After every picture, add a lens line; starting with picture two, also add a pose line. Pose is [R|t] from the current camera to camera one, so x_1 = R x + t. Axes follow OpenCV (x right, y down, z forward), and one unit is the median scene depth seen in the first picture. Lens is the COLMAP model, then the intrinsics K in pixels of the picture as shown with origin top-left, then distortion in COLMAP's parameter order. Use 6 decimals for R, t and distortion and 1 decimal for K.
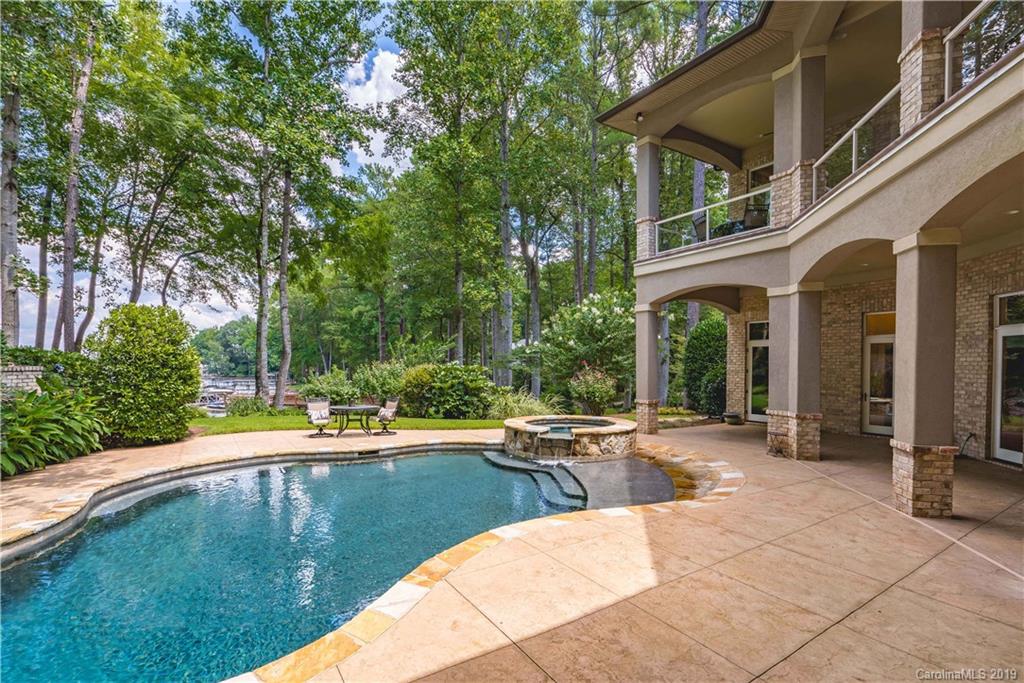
lens RADIAL K [[472.4, 0, 512.4], [0, 472.4, 368.4], [0, 0, 1]] dist [-0.001459, -0.000195]
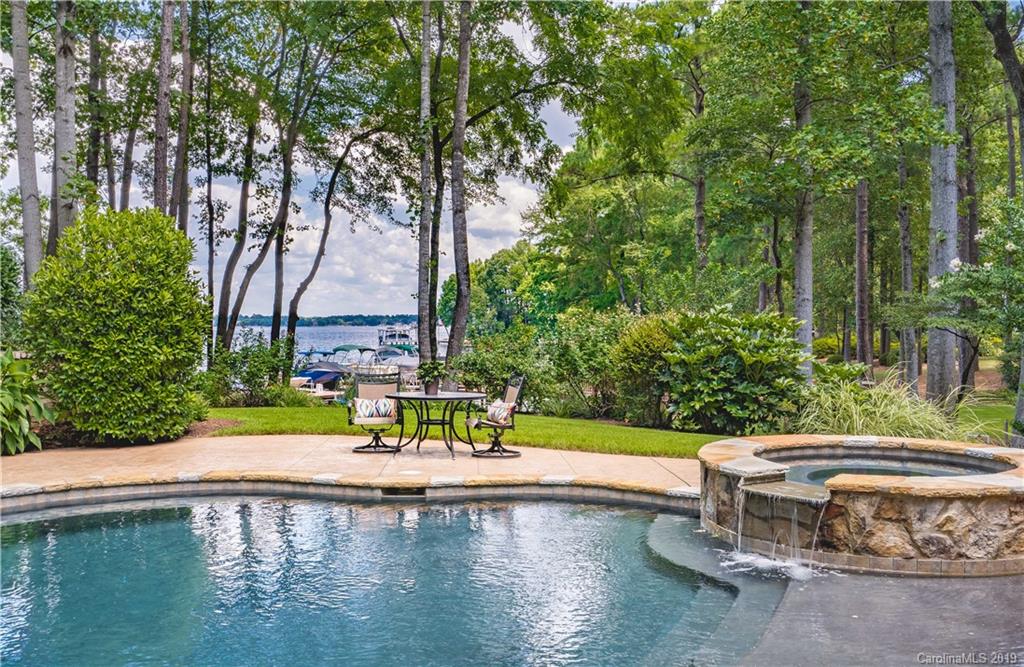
lens RADIAL K [[934.0, 0, 511.9], [0, 934.0, 318.5], [0, 0, 1]] dist [0.005679, 0.010762]
pose [[0.871953, -0.001854, -0.489586, 0.225686], [-0.004309, 0.999925, -0.011460, 0.015146], [0.489571, 0.012103, 0.871880, 0.216705]]
